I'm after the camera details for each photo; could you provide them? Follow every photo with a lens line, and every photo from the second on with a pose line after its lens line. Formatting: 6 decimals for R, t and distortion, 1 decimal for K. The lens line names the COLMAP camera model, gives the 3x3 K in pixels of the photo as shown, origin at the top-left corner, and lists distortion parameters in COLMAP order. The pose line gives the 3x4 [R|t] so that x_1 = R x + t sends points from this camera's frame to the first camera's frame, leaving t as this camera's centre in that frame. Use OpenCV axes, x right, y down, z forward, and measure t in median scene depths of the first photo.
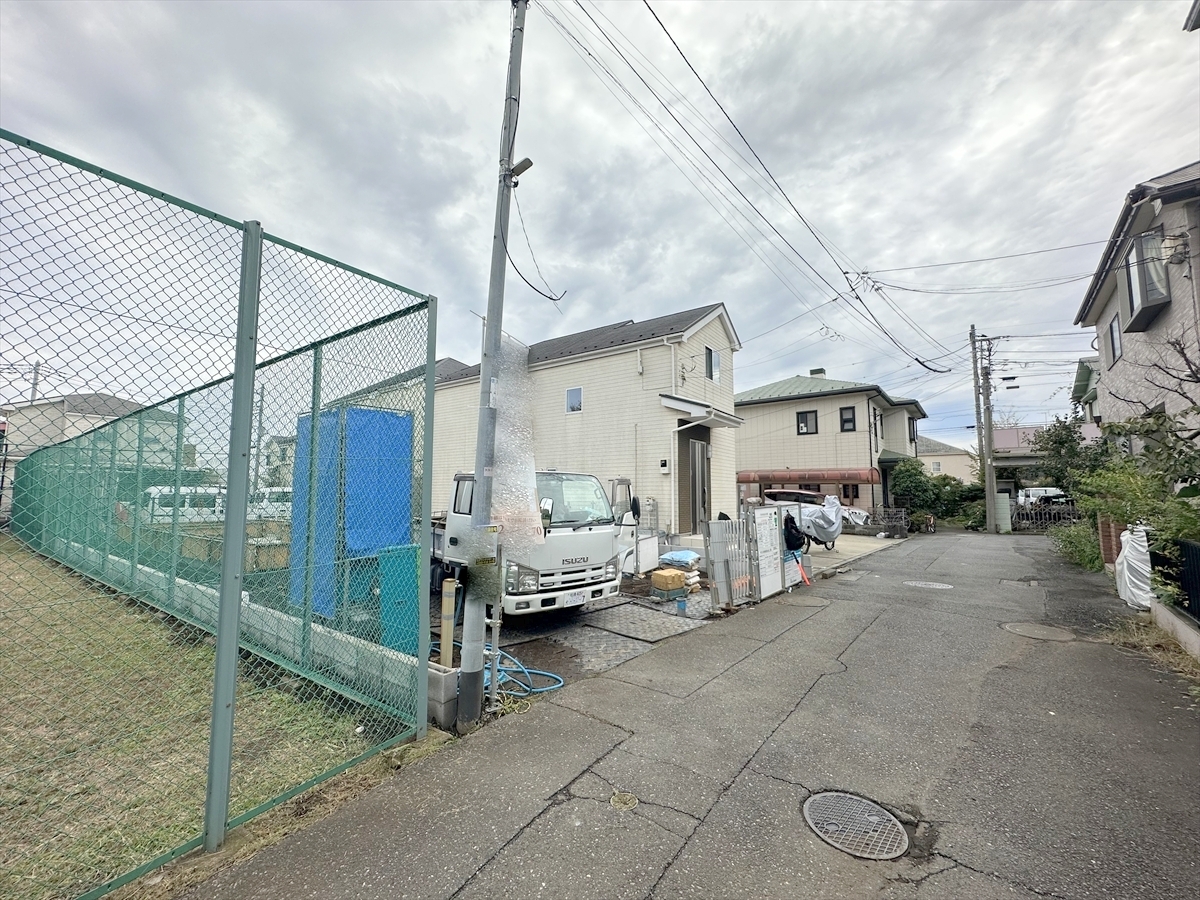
lens RADIAL K [[485.6, 0, 597.3], [0, 485.6, 447.3], [0, 0, 1]] dist [0.001959, 0.000318]
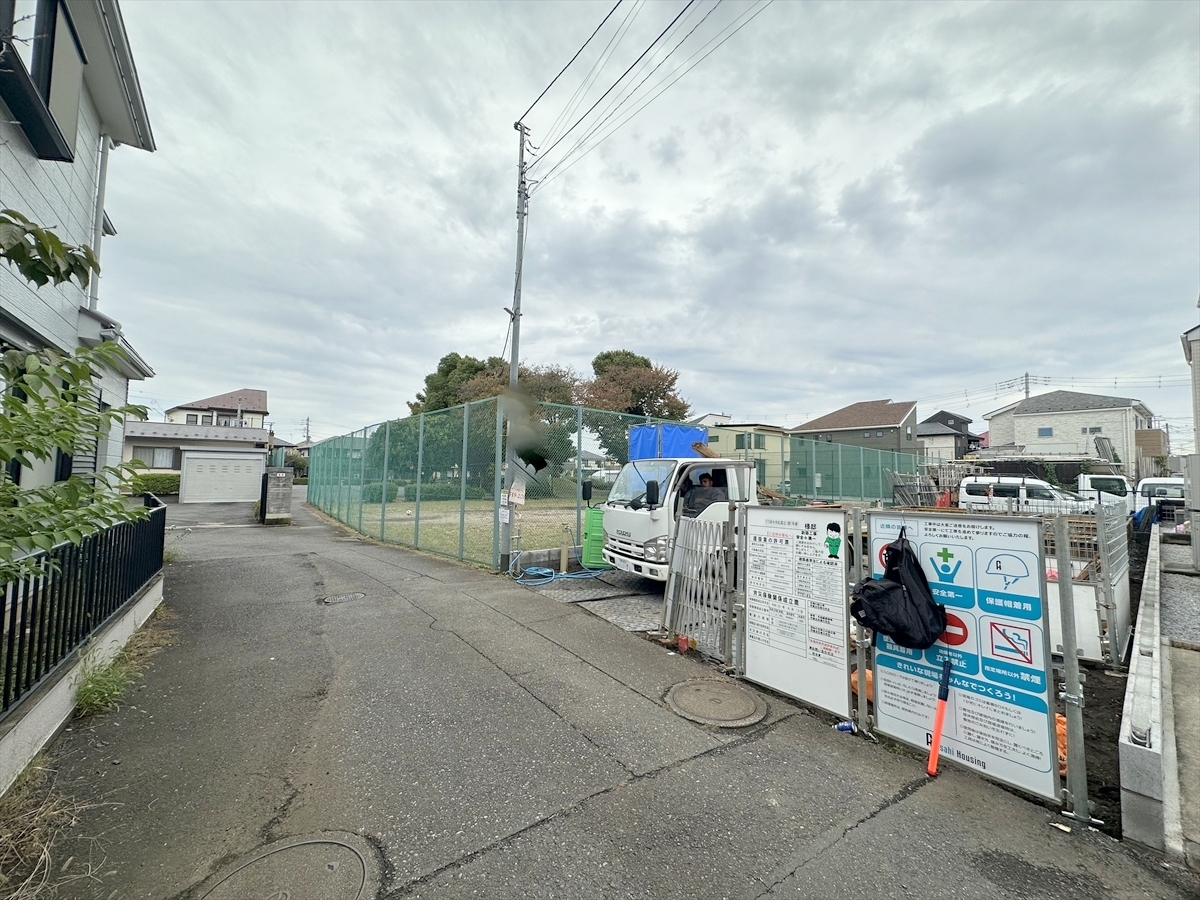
lens RADIAL K [[485.6, 0, 597.3], [0, 485.6, 447.3], [0, 0, 1]] dist [0.001959, 0.000318]
pose [[-0.260207, -0.063795, -0.963443, 1.290702], [0.075633, 0.993402, -0.086205, 0.137762], [0.962586, -0.095299, -0.253665, 1.432310]]
